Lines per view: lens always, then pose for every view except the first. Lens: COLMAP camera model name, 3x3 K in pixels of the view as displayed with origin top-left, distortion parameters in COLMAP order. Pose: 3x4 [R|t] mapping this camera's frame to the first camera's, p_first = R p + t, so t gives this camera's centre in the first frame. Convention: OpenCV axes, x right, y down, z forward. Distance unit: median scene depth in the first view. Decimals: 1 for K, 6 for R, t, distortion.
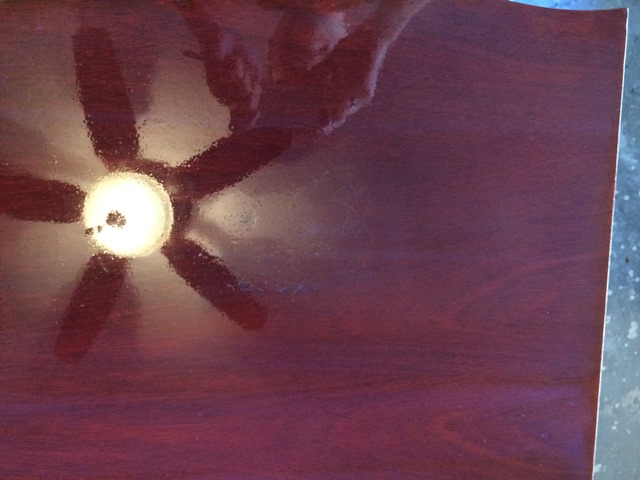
lens RADIAL K [[547.7, 0, 320.1], [0, 547.7, 242.8], [0, 0, 1]] dist [0.036843, -0.034566]
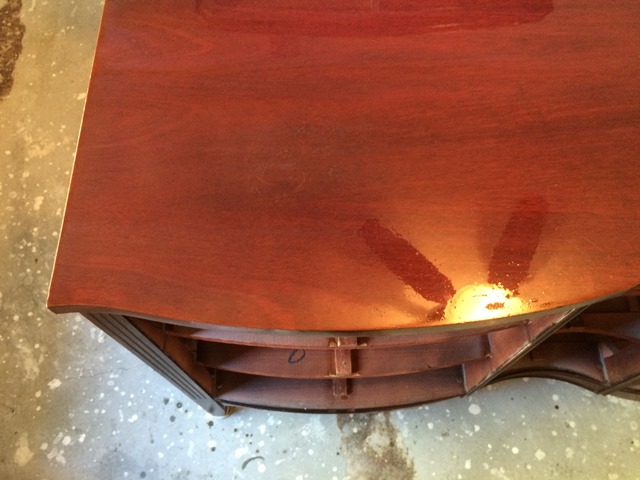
lens RADIAL K [[547.7, 0, 322.2], [0, 547.7, 242.7], [0, 0, 1]] dist [0.036843, -0.034566]
pose [[-0.999951, -0.006476, 0.007460, -0.037801], [0.007963, -0.975295, 0.220765, -0.175796], [0.005846, 0.220813, 0.975299, -0.106674]]
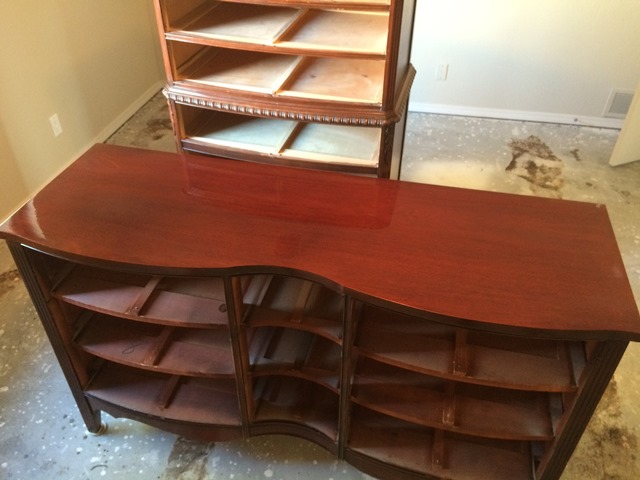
lens RADIAL K [[547.7, 0, 317.6], [0, 547.7, 239.6], [0, 0, 1]] dist [0.036843, -0.034566]
pose [[-0.967092, -0.157837, 0.199549, -0.618448], [0.249174, -0.746102, 0.617450, -0.632646], [0.051428, 0.646853, 0.760878, -0.442445]]
